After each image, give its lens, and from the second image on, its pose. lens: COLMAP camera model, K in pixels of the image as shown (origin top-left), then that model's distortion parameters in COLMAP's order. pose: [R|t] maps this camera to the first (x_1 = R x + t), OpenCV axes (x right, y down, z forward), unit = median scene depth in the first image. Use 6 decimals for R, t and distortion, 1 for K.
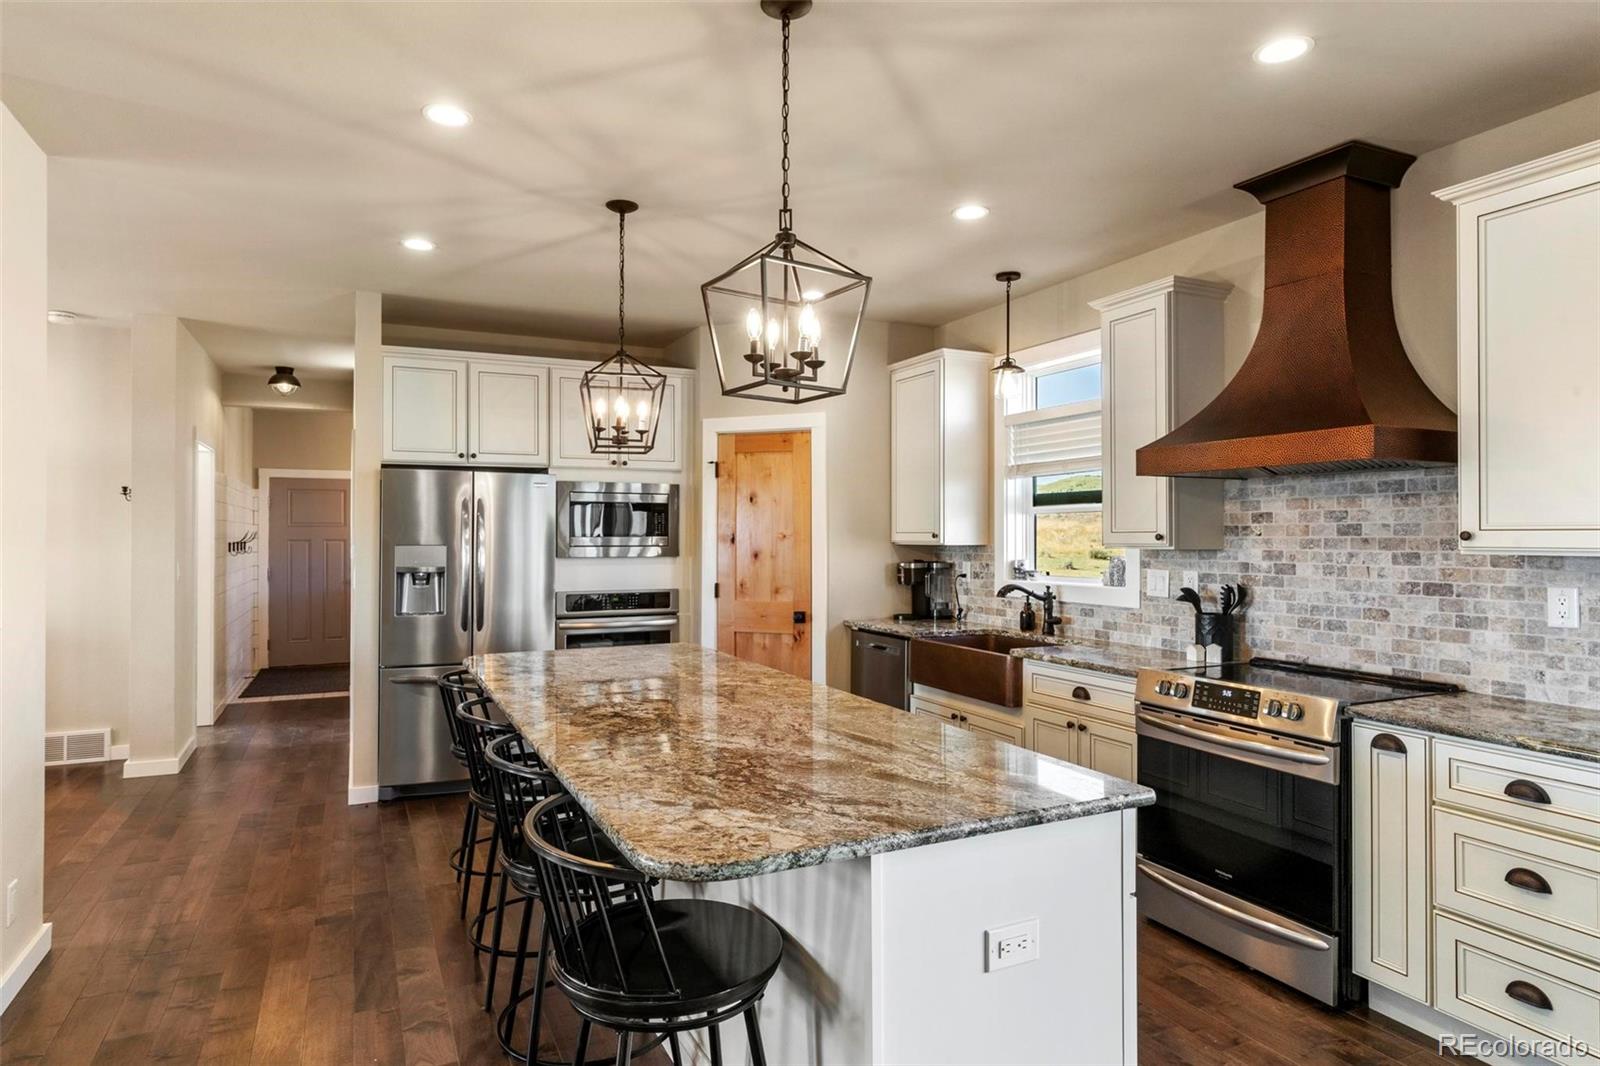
lens RADIAL K [[916.4, 0, 796.1], [0, 916.4, 529.9], [0, 0, 1]] dist [0.006393, 0.001234]
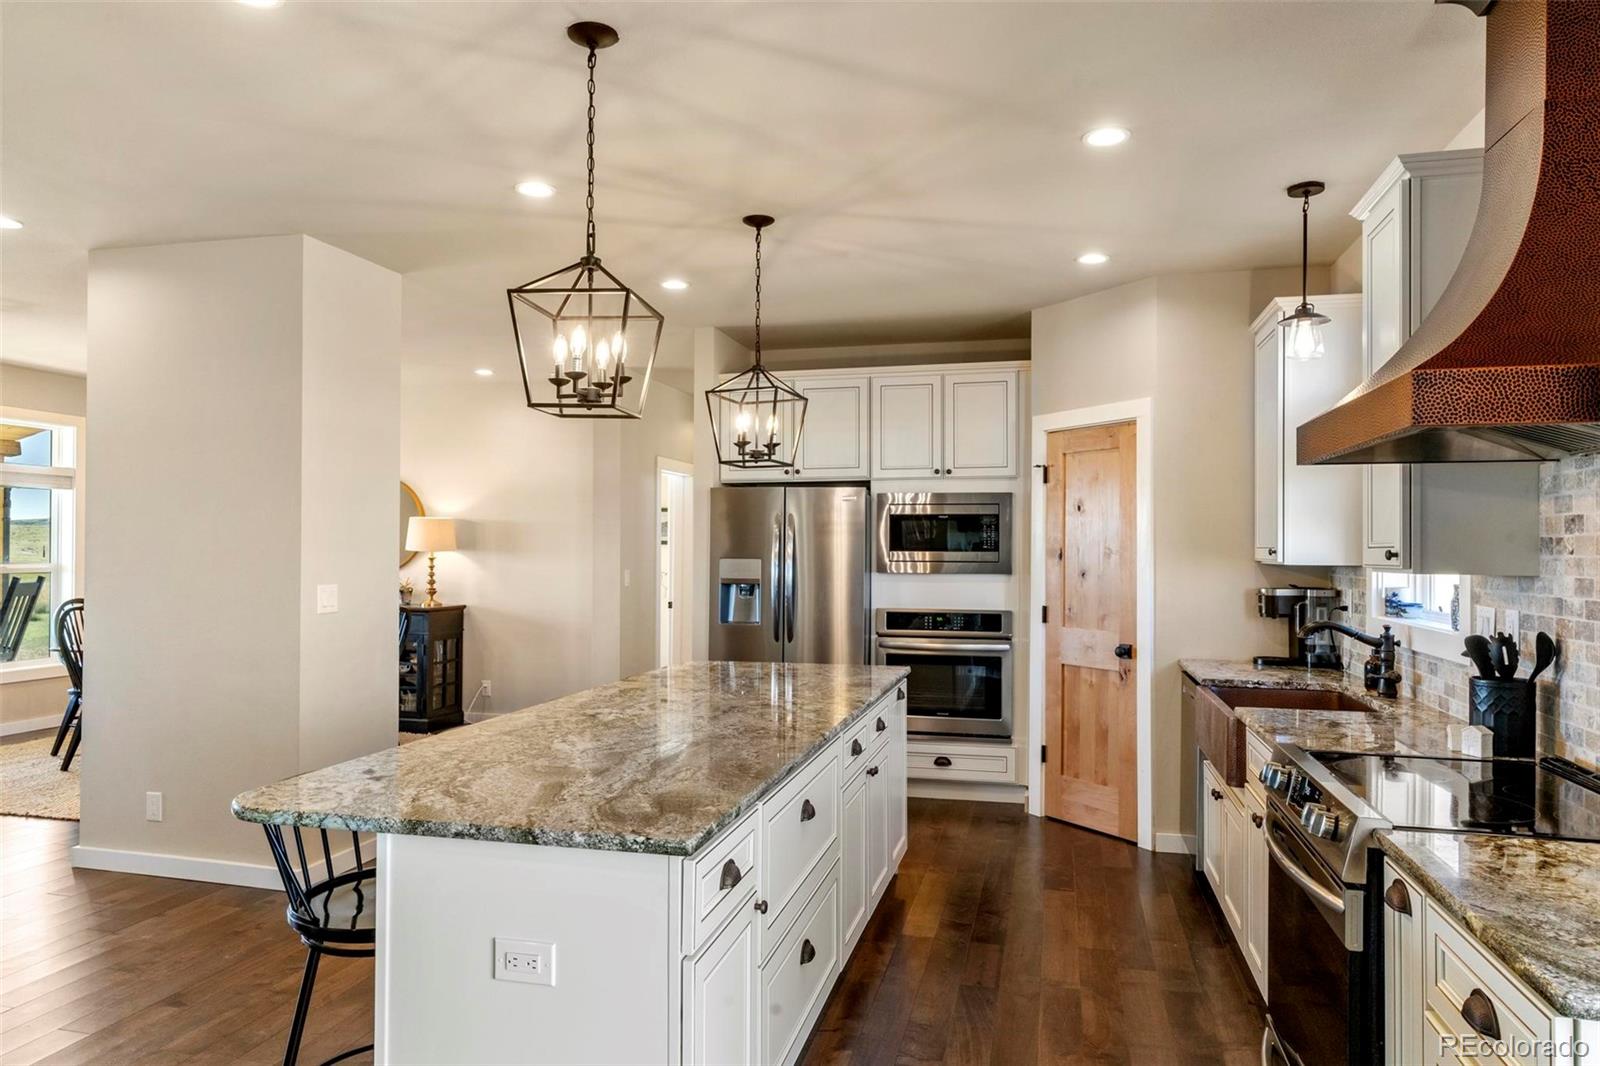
lens RADIAL K [[1041.4, 0, 798.2], [0, 1041.4, 539.1], [0, 0, 1]] dist [0.006972, -0.001096]
pose [[0.766543, -0.002503, -0.642189, 0.552507], [-0.000887, 0.999987, -0.004956, 0.000453], [0.642193, 0.004368, 0.766531, 0.150911]]
